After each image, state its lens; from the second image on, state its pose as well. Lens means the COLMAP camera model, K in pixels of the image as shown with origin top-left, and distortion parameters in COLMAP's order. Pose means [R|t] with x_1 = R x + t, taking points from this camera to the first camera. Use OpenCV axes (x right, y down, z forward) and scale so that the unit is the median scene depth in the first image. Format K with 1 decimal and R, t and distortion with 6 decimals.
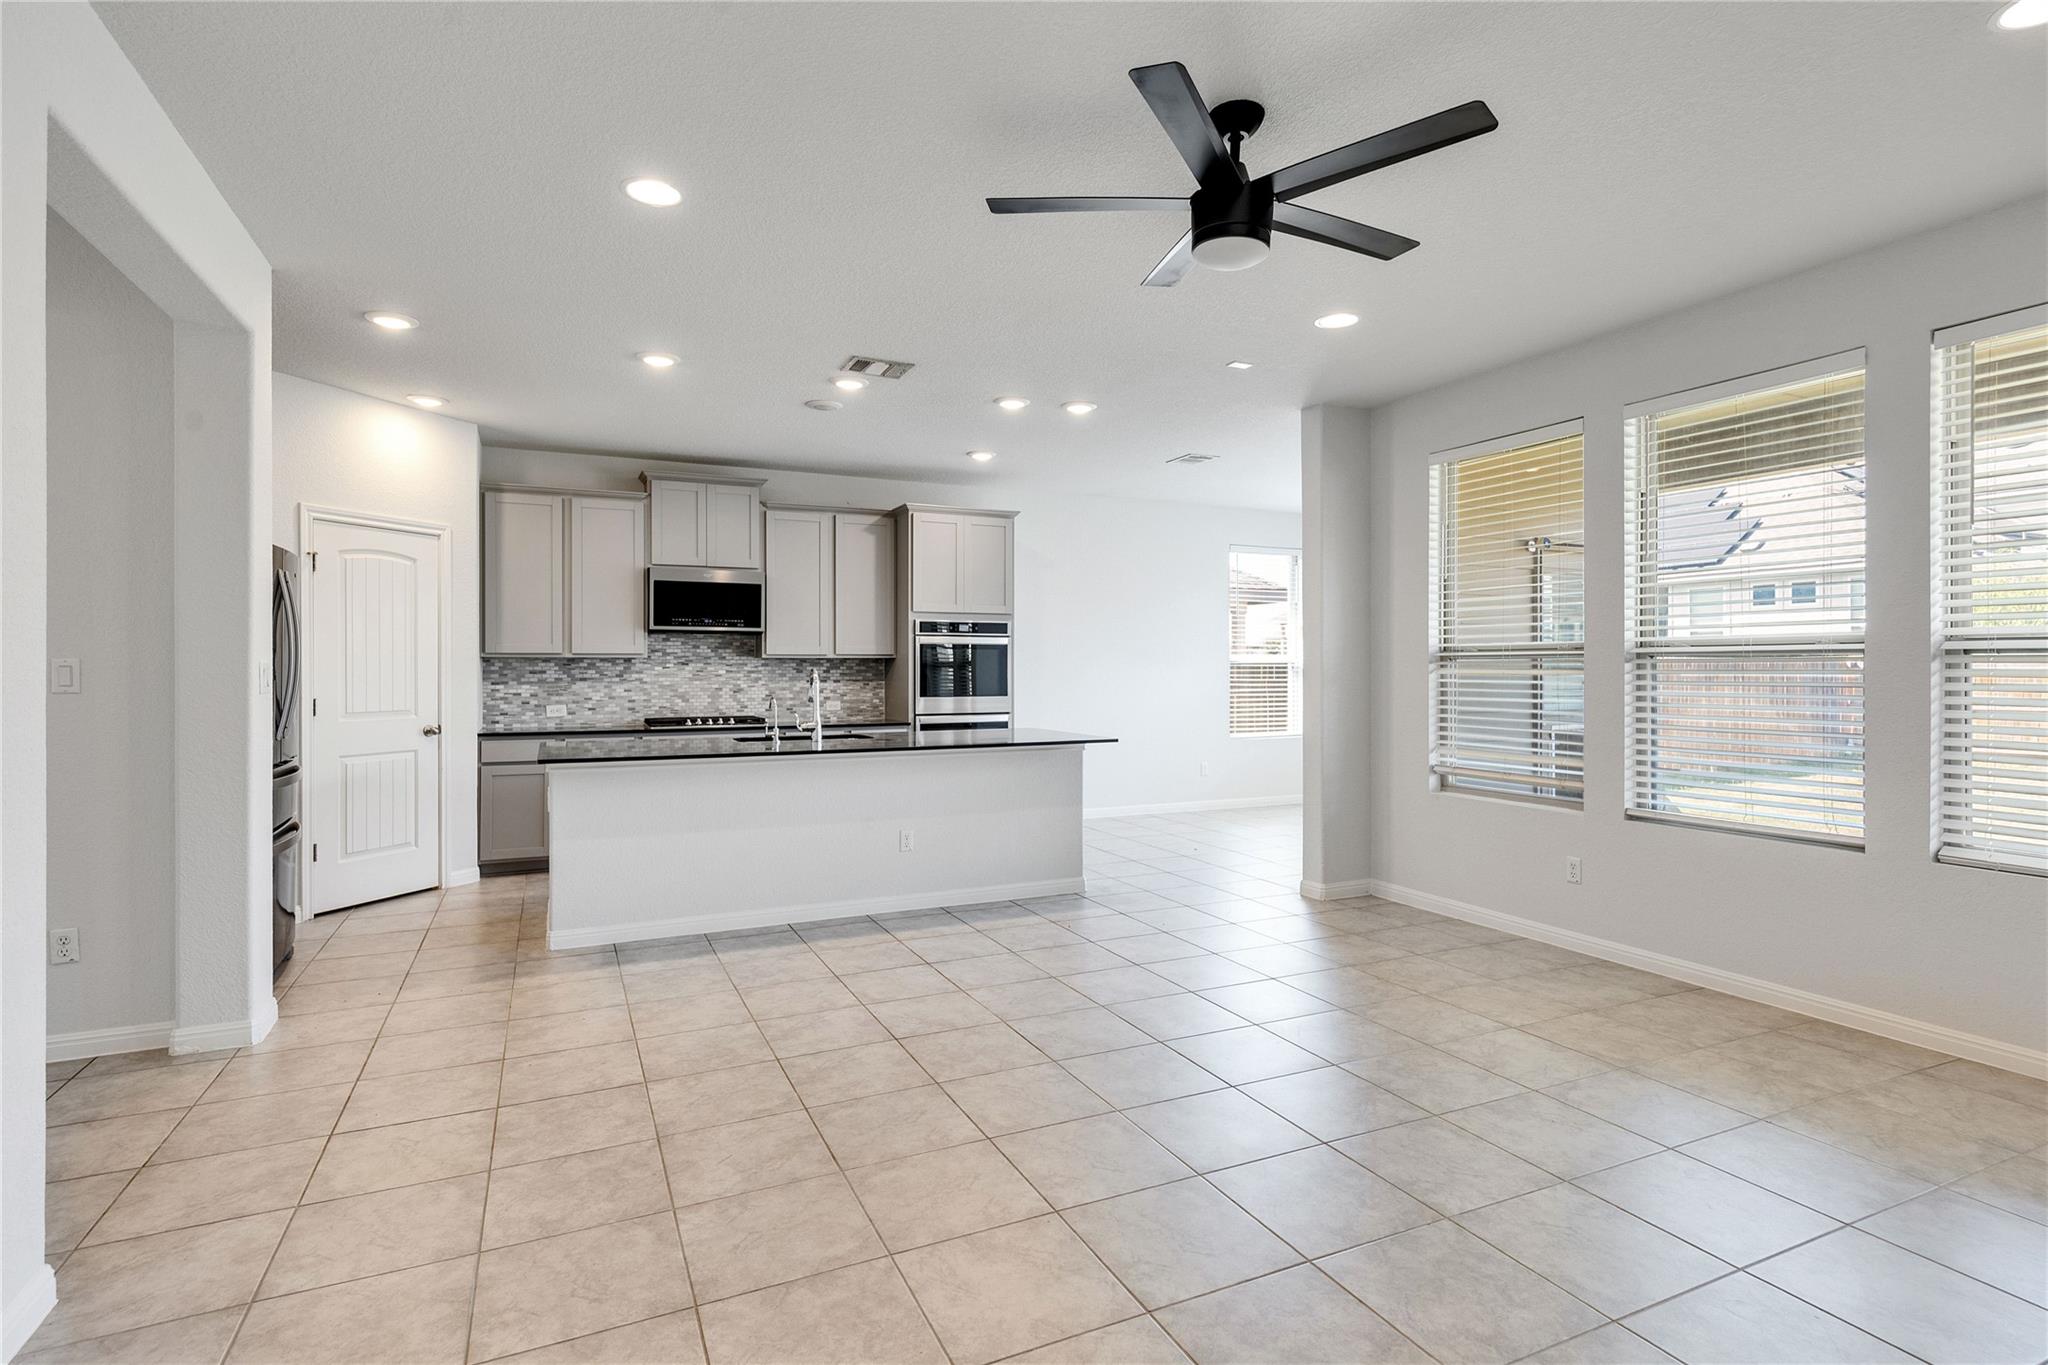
lens RADIAL K [[1003.7, 0, 1019.1], [0, 1003.7, 669.7], [0, 0, 1]] dist [0.006507, 0.001046]
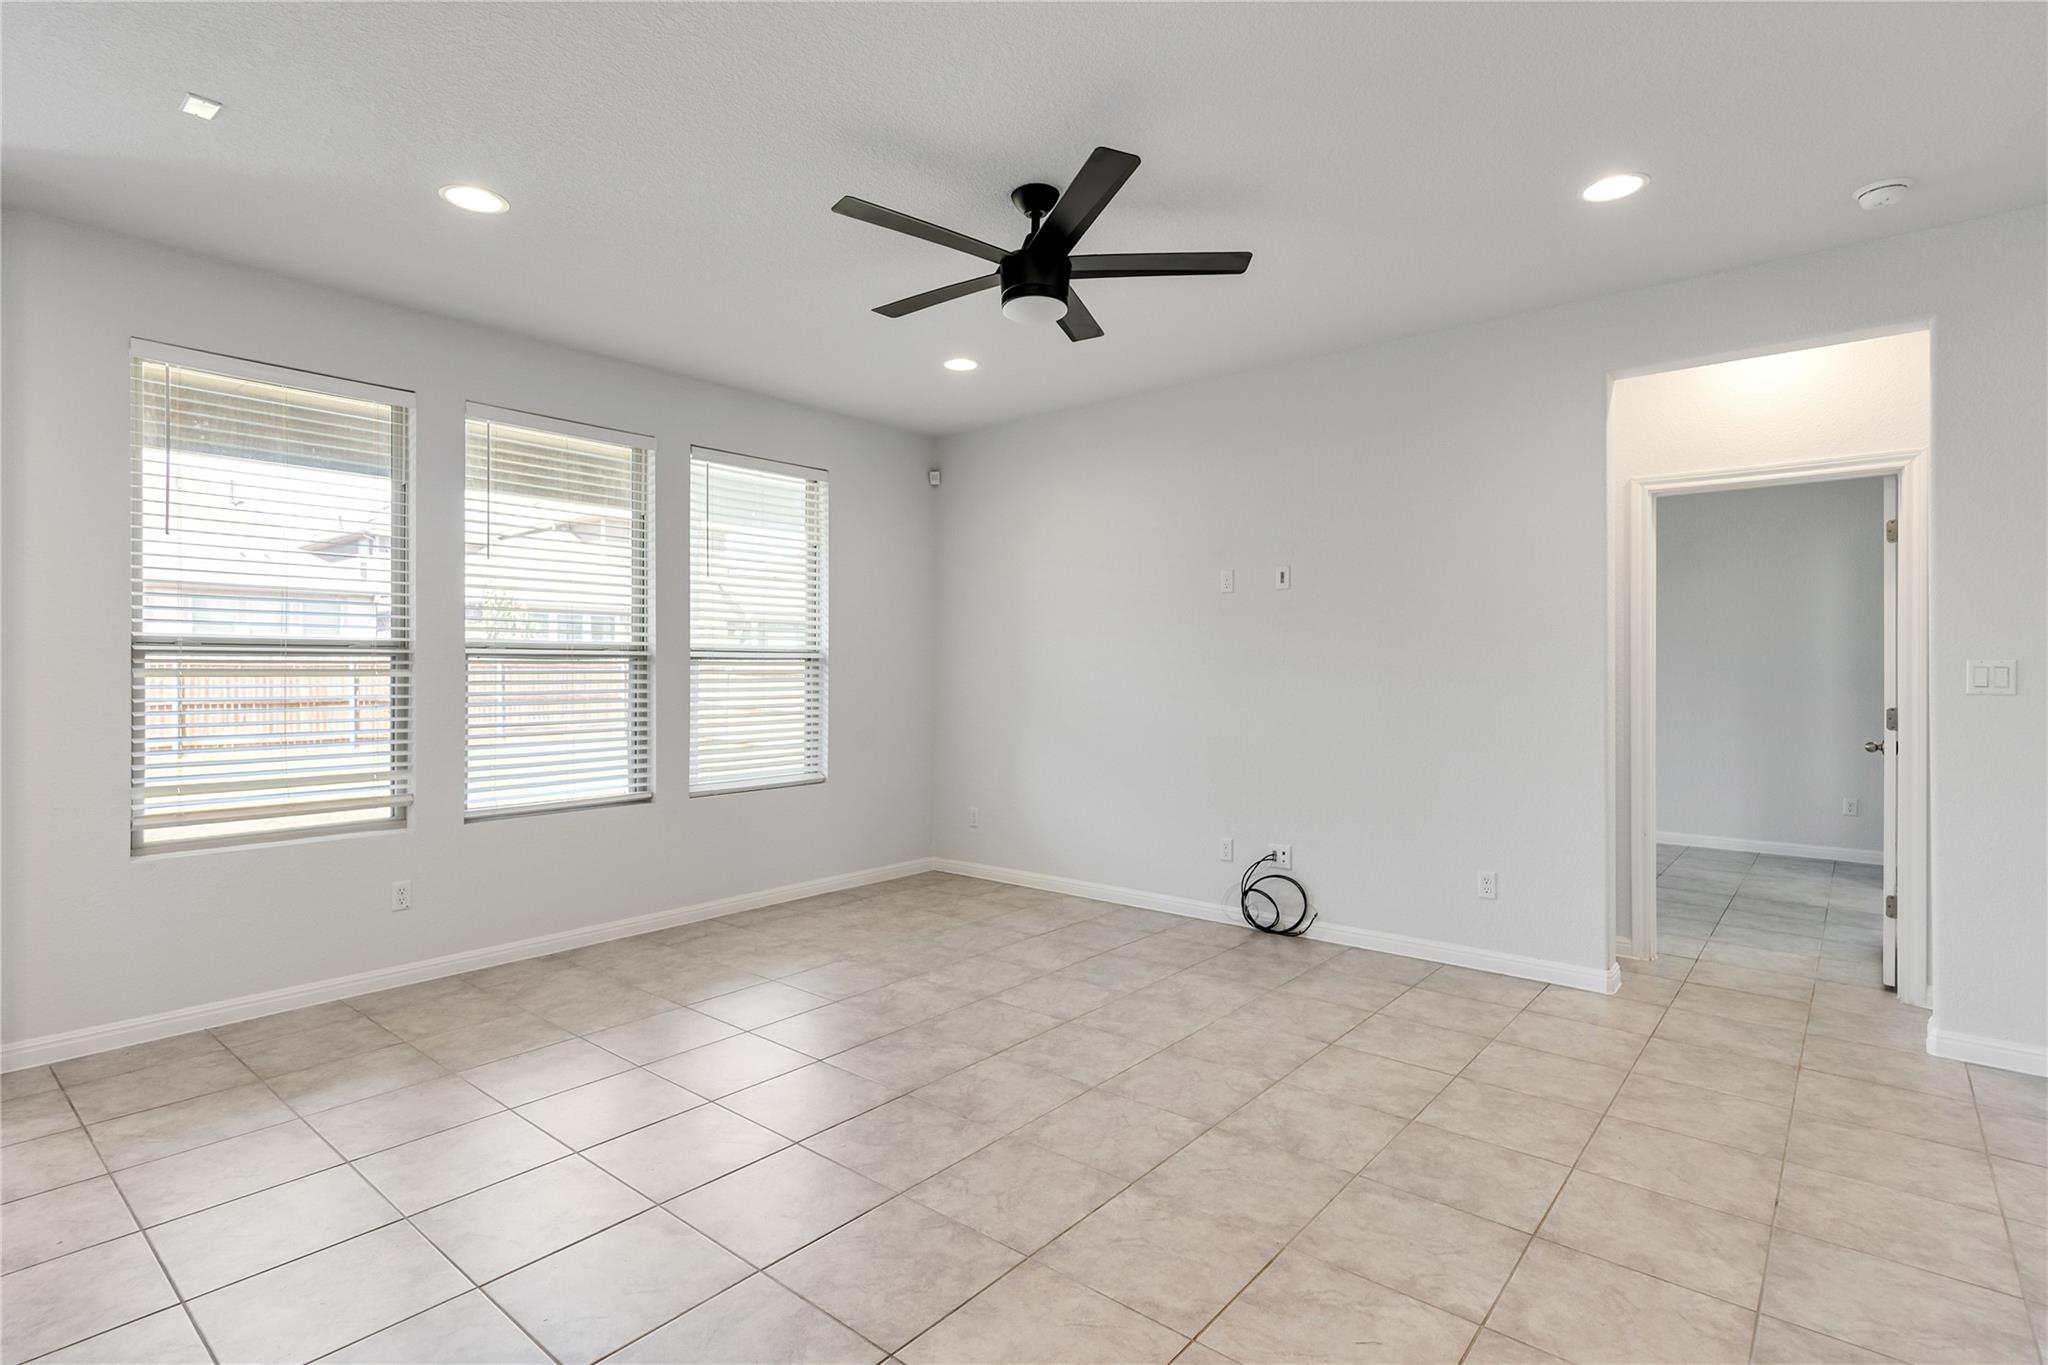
lens RADIAL K [[1003.7, 0, 1013.0], [0, 1003.7, 664.3], [0, 0, 1]] dist [0.006507, 0.001046]
pose [[-0.419023, 0.003911, 0.907967, -0.365630], [0.001292, 0.999992, -0.003711, -0.001209], [-0.907975, -0.000382, -0.419025, 0.663514]]
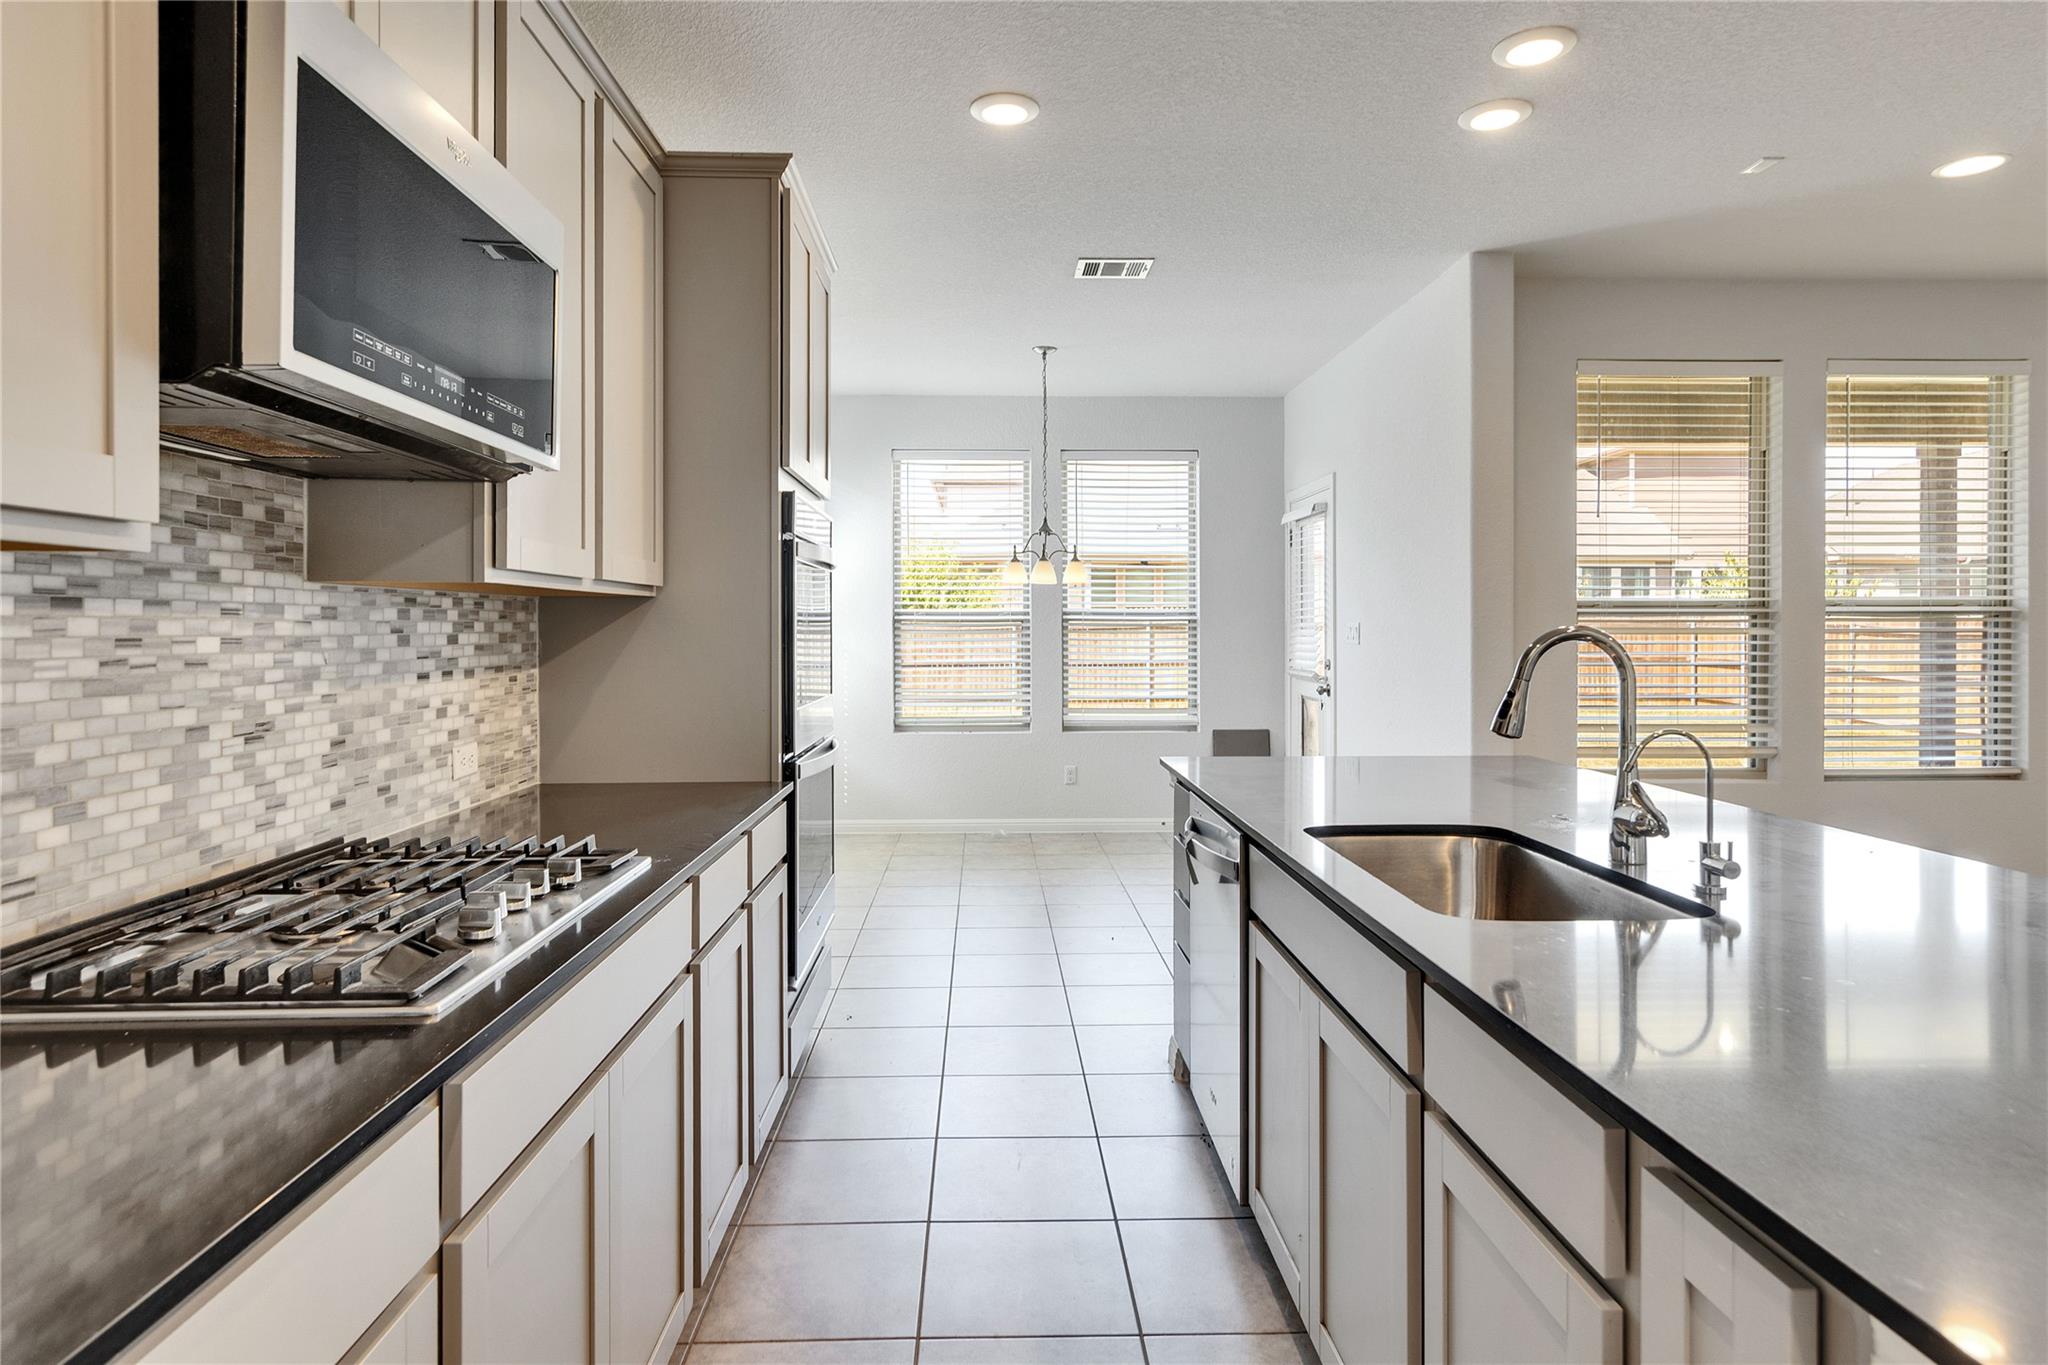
lens RADIAL K [[1138.7, 0, 1009.5], [0, 1138.7, 629.6], [0, 0, 1]] dist [0.004331, 0.001137]
pose [[0.402682, 0.000647, 0.915340, -0.531930], [0.004073, 0.999989, -0.002499, 0.000407], [-0.915331, 0.004735, 0.402675, 0.918220]]
